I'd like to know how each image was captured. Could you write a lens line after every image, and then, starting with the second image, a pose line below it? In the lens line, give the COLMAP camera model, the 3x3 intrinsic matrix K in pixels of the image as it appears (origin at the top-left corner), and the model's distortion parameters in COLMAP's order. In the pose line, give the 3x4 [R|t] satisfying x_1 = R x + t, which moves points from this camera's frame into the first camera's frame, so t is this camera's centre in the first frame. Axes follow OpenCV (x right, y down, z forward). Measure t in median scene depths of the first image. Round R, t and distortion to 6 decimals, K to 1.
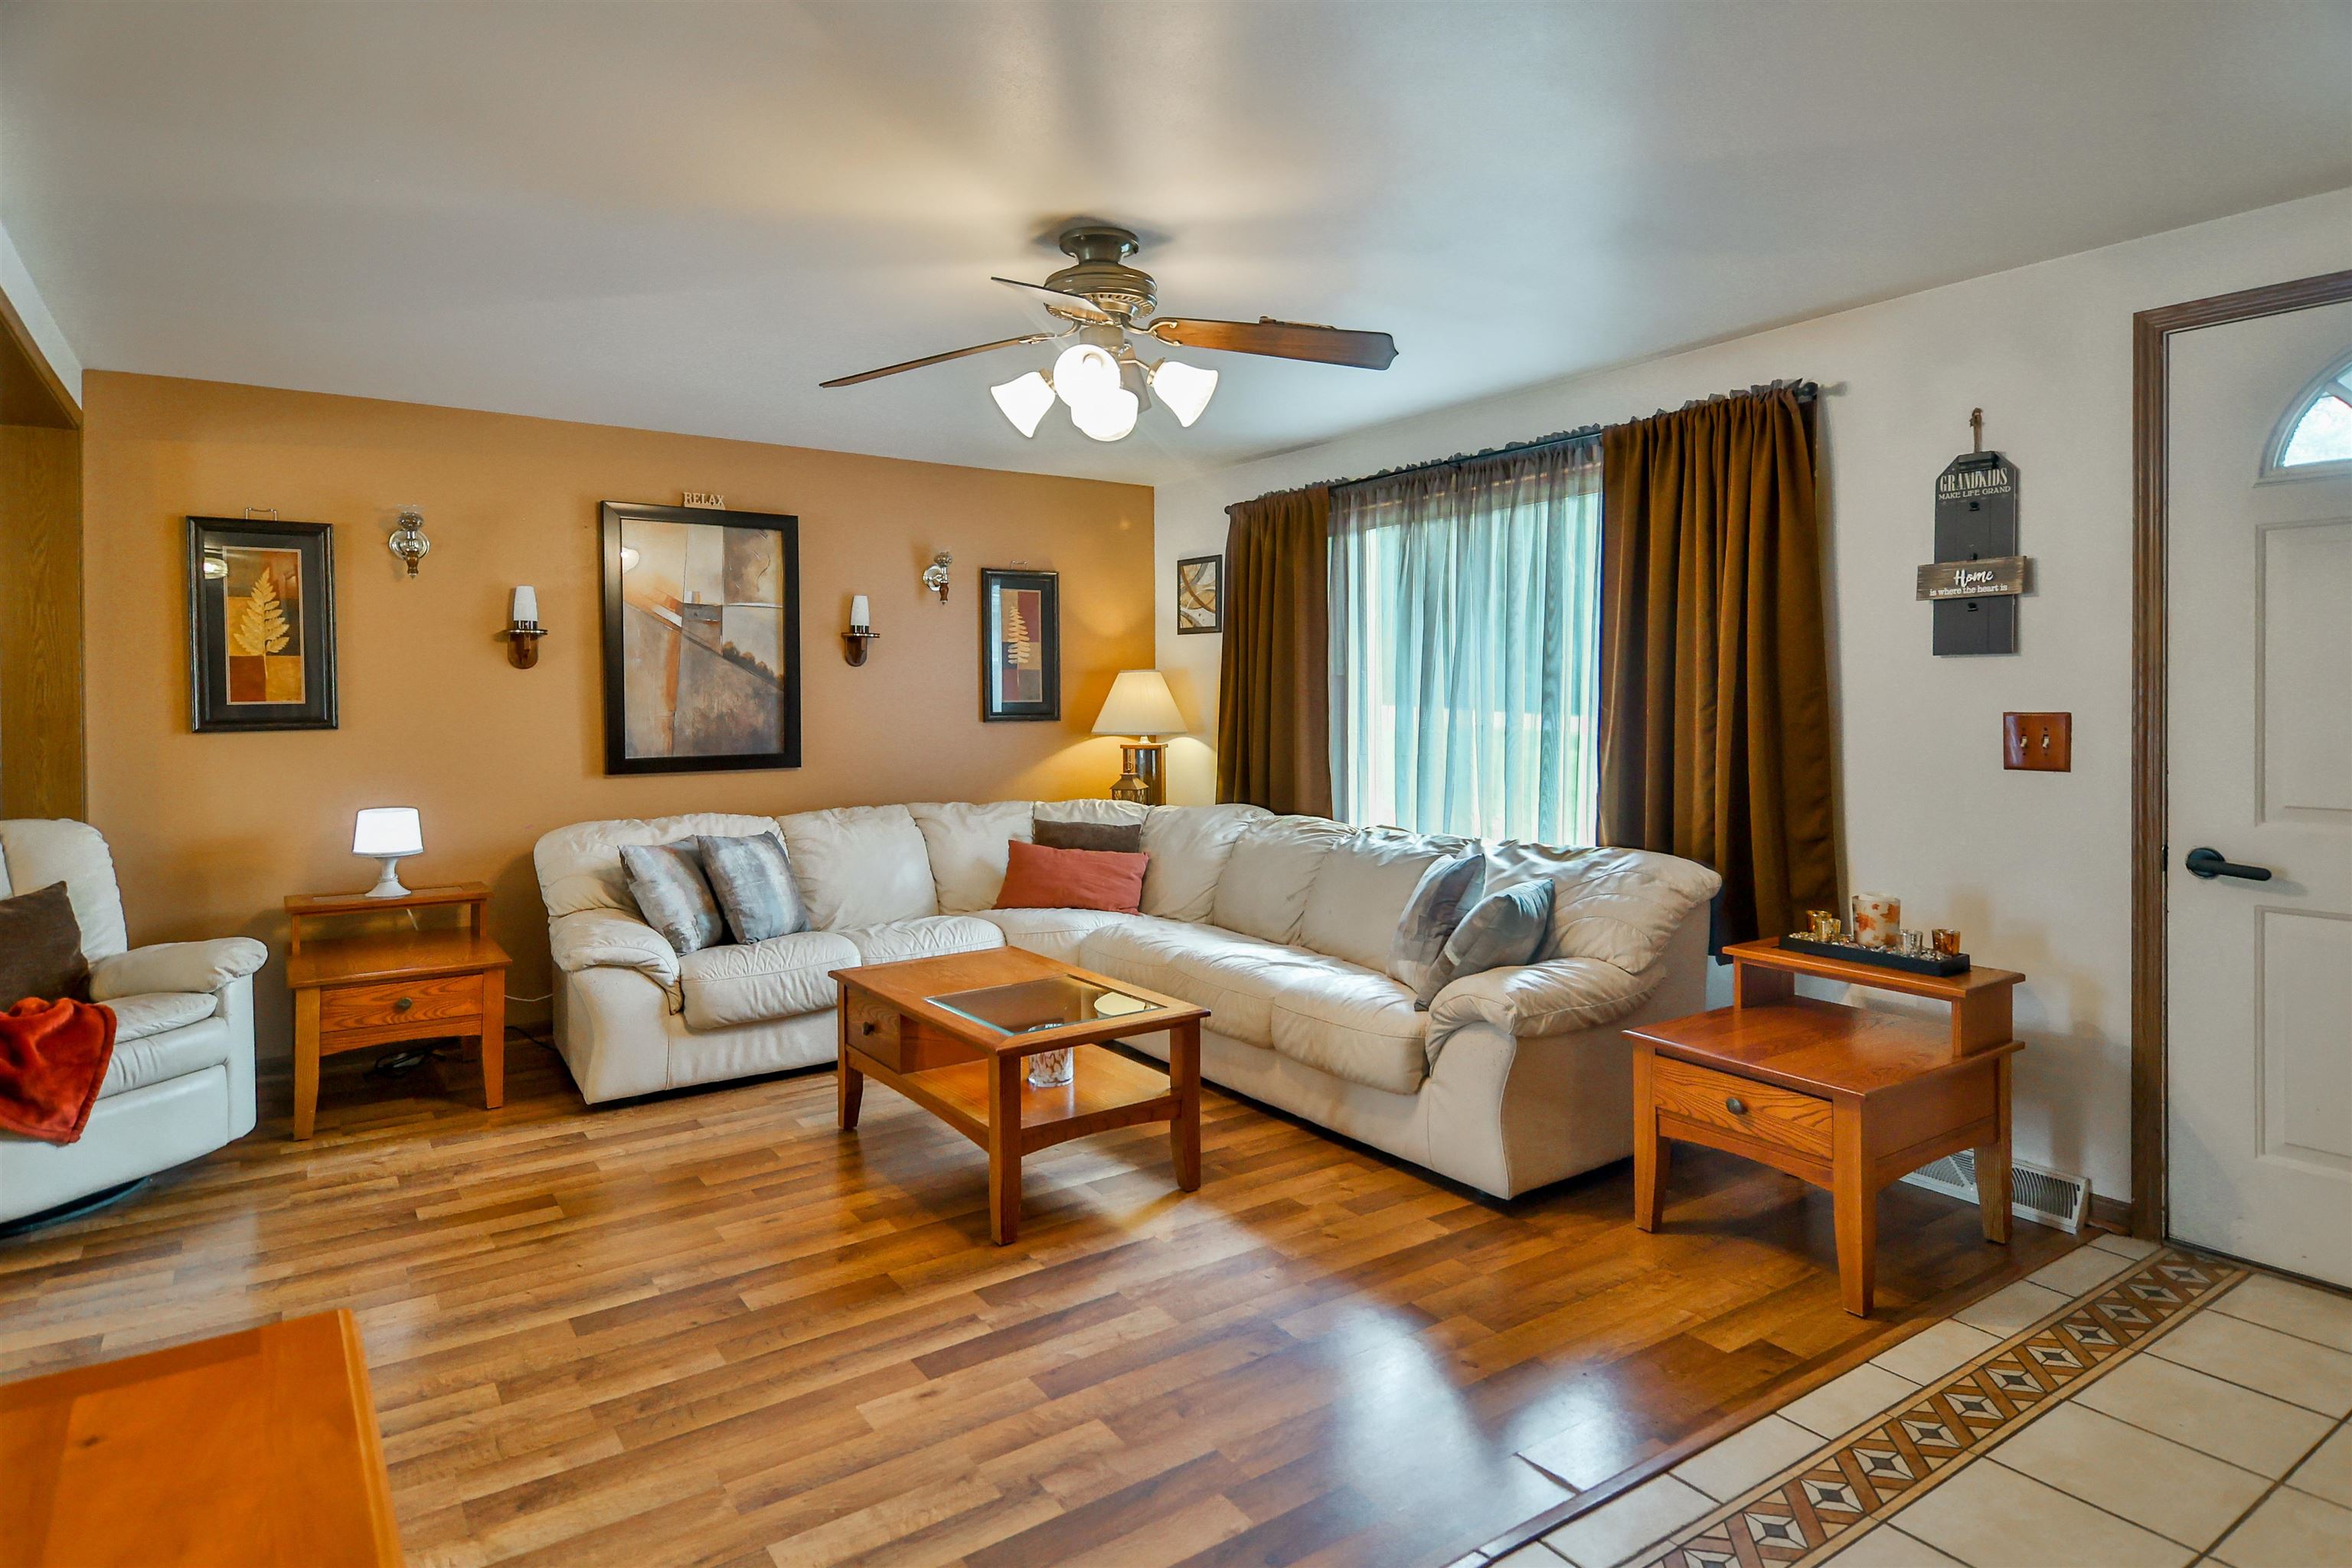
lens RADIAL K [[1292.7, 0, 1185.1], [0, 1292.7, 717.8], [0, 0, 1]] dist [0.040976, -0.001641]
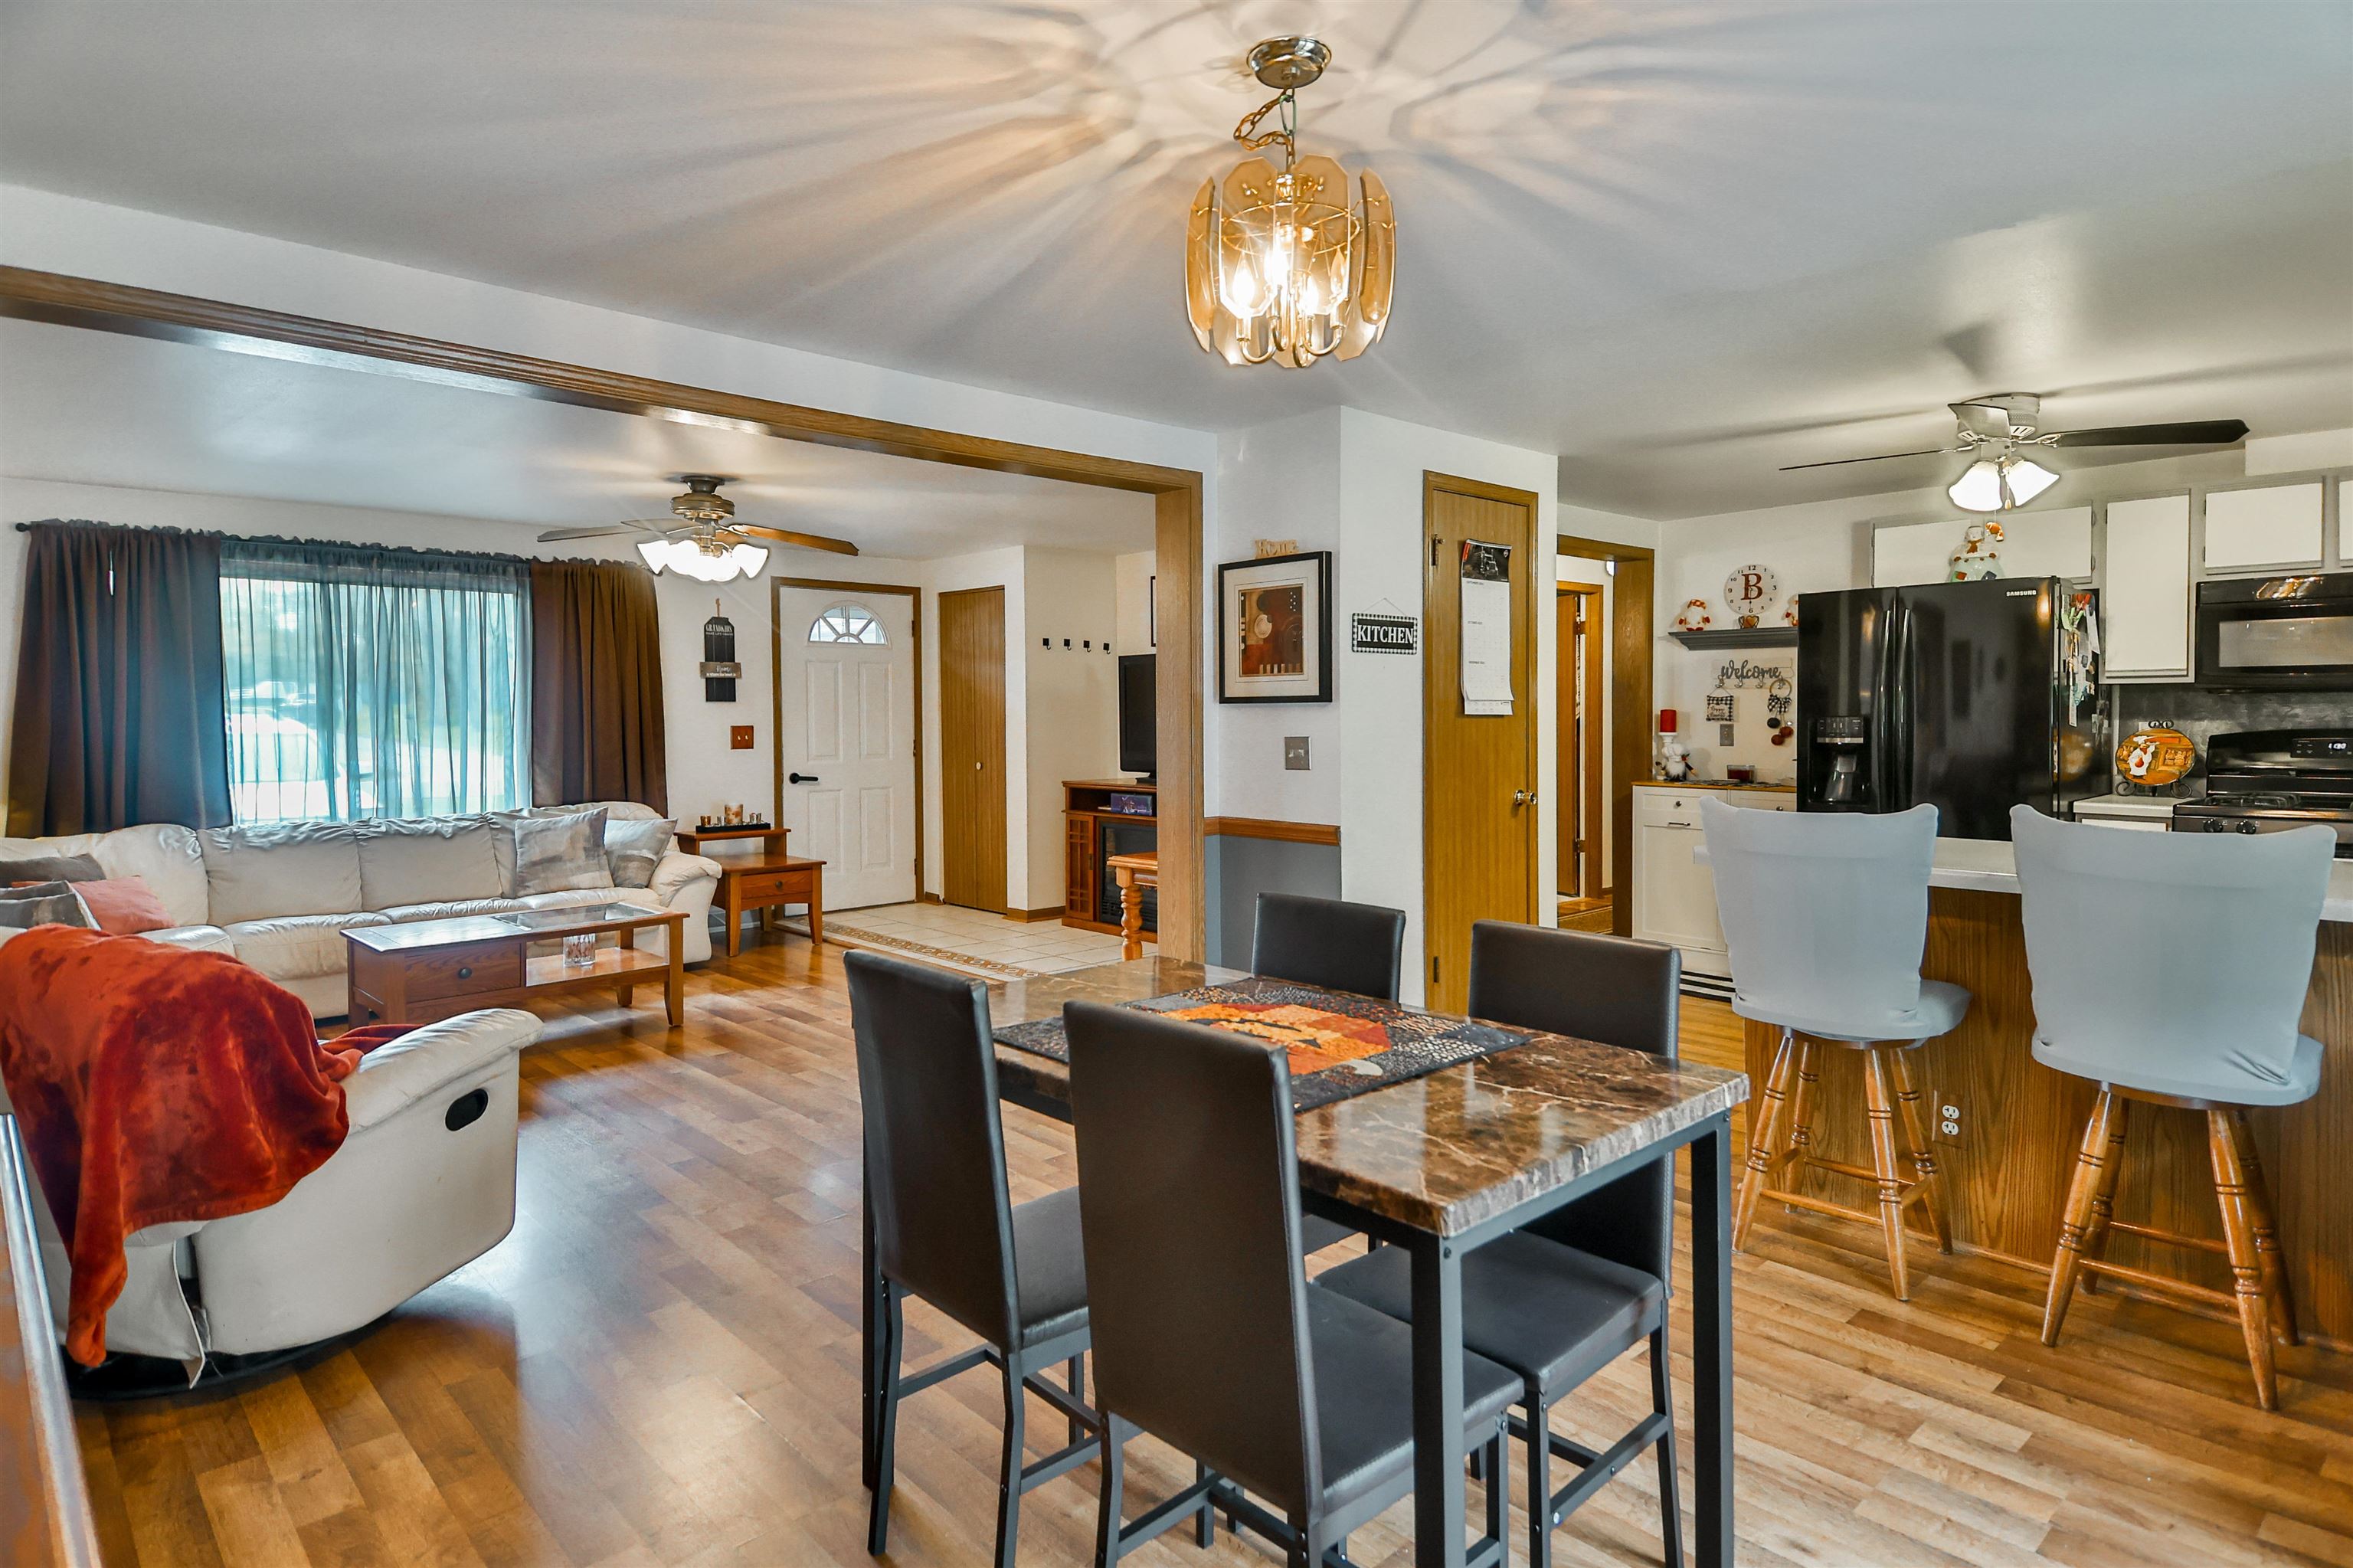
lens RADIAL K [[1257.7, 0, 1182.0], [0, 1257.7, 739.6], [0, 0, 1]] dist [0.070043, -0.055100]
pose [[-0.154098, -0.012989, 0.987970, -1.367186], [0.023986, 0.999570, 0.016883, 0.001642], [-0.987764, 0.026299, -0.153720, 0.405363]]
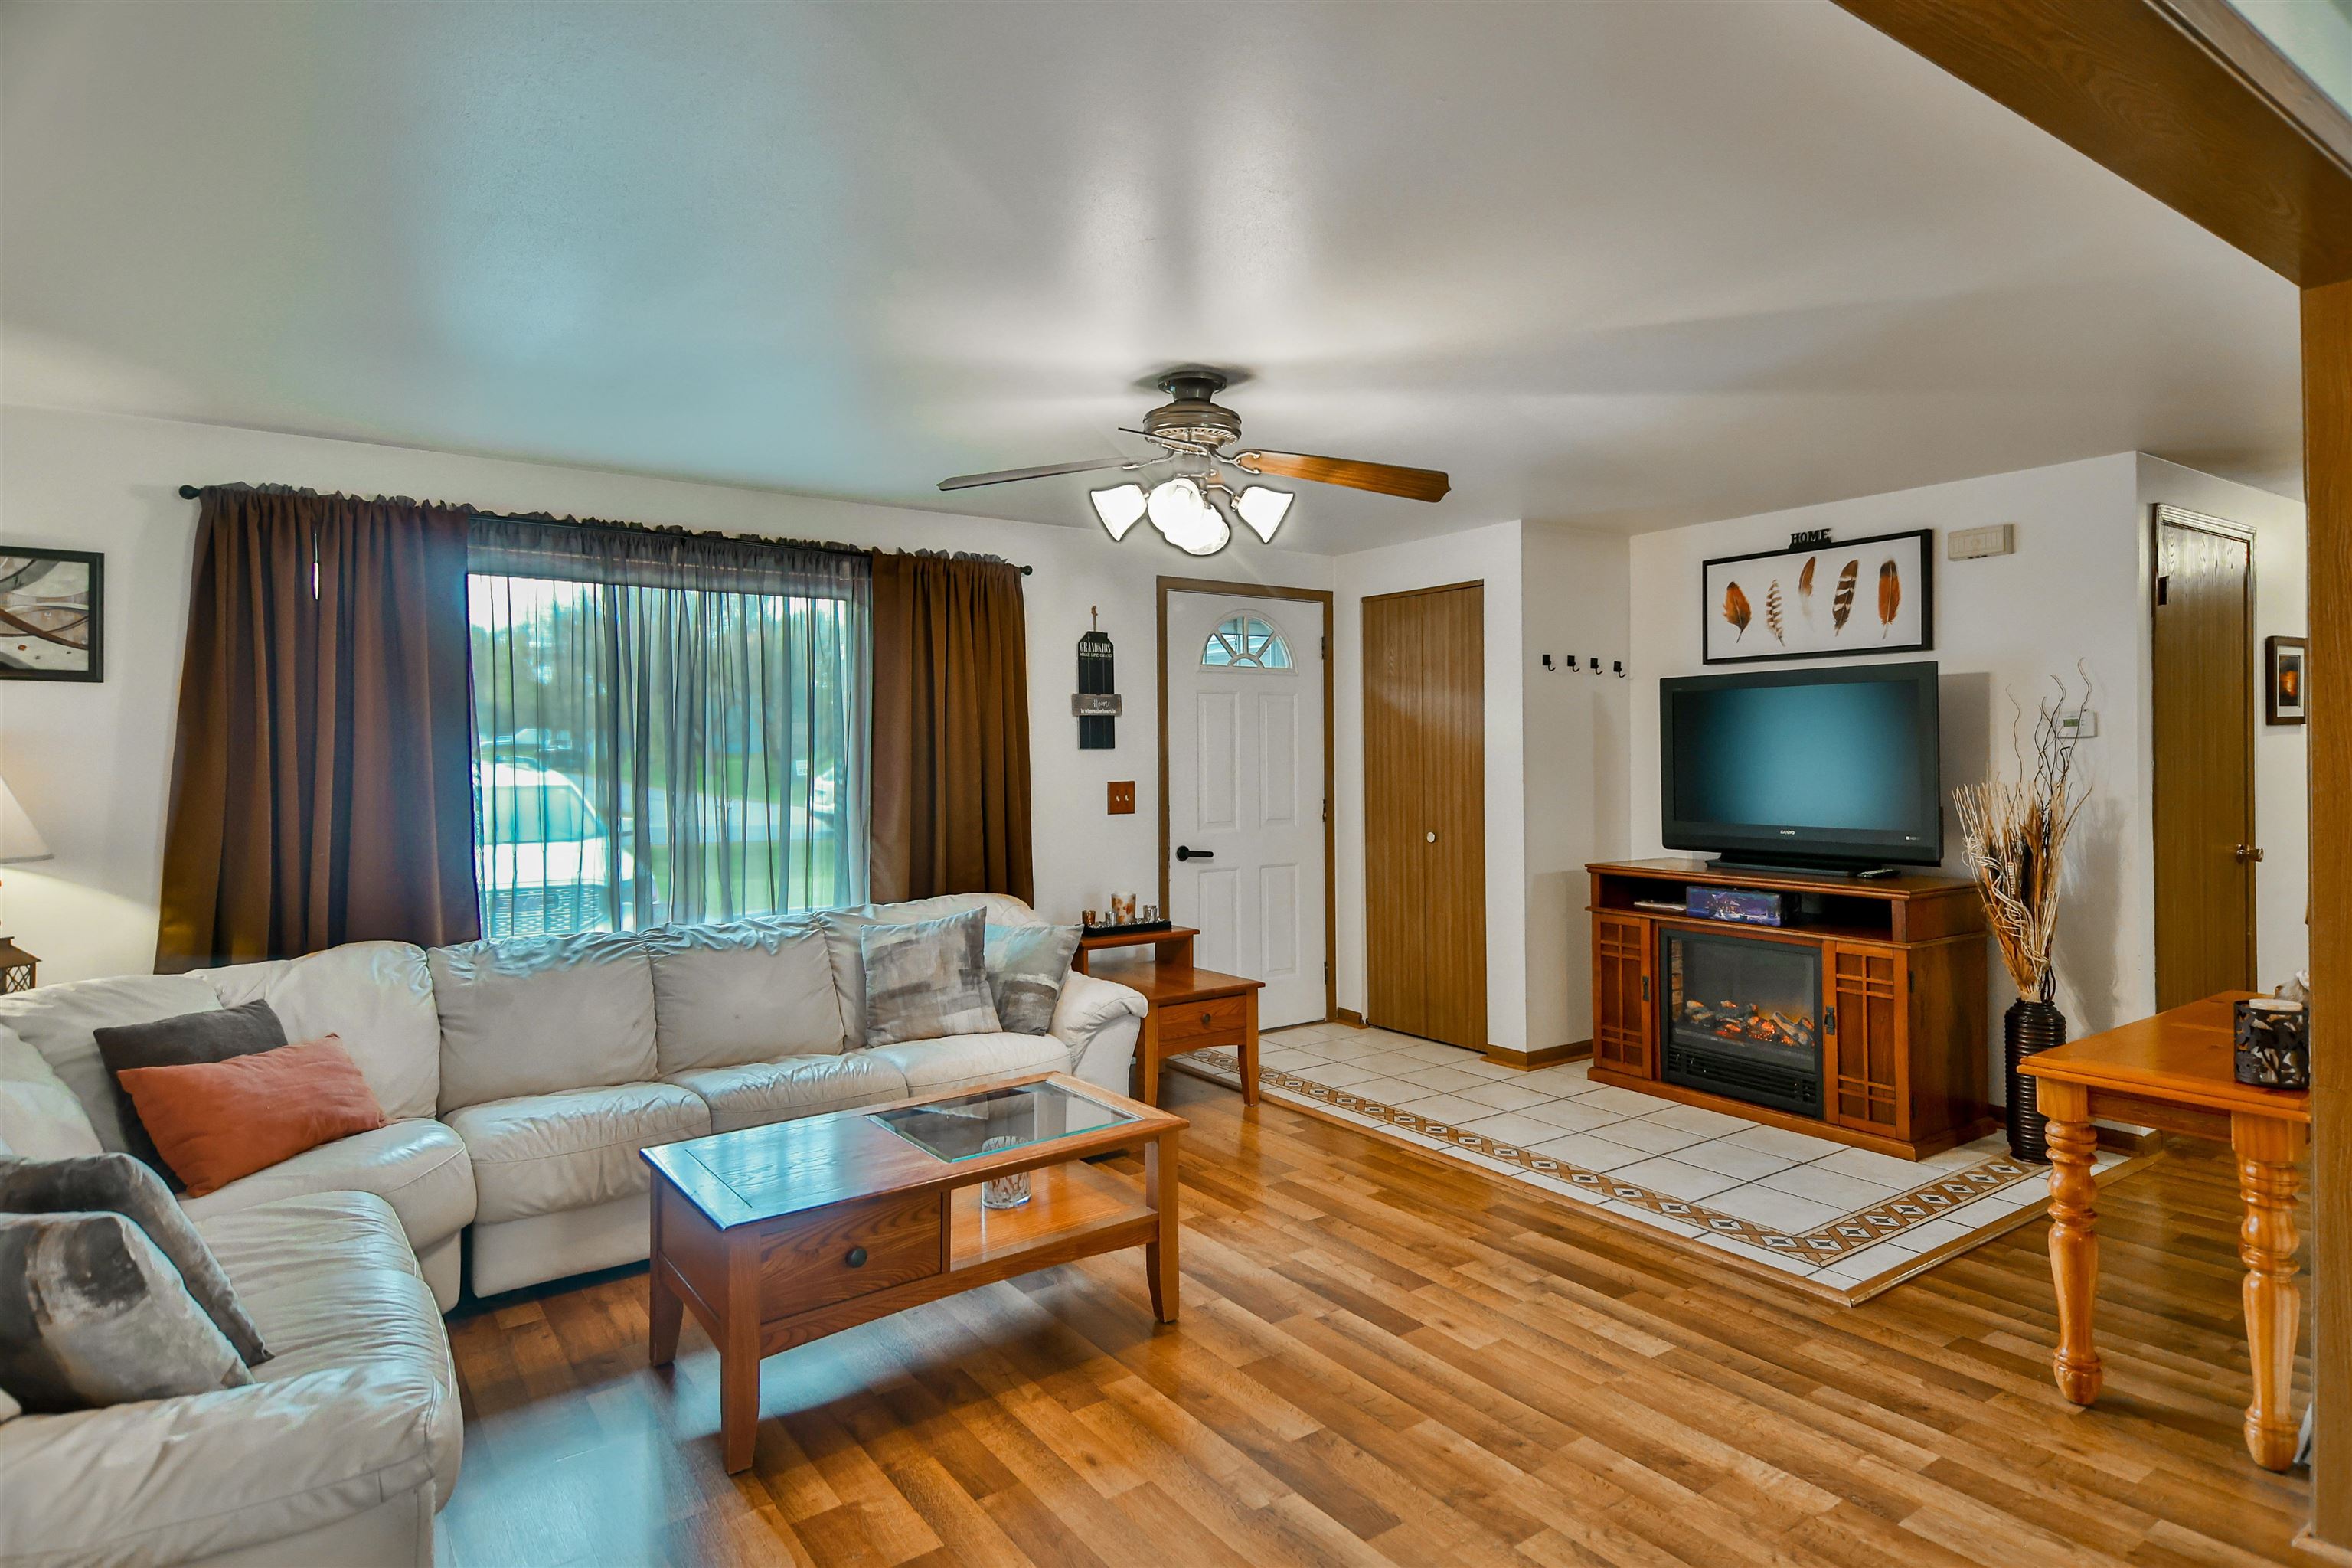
lens RADIAL K [[1257.1, 0, 1181.5], [0, 1257.1, 739.6], [0, 0, 1]] dist [0.070043, -0.055100]
pose [[-0.013855, 0.020245, 0.999699, -0.797414], [0.027008, 0.999438, -0.019865, -0.018390], [-0.999539, 0.026724, -0.014394, 0.696256]]
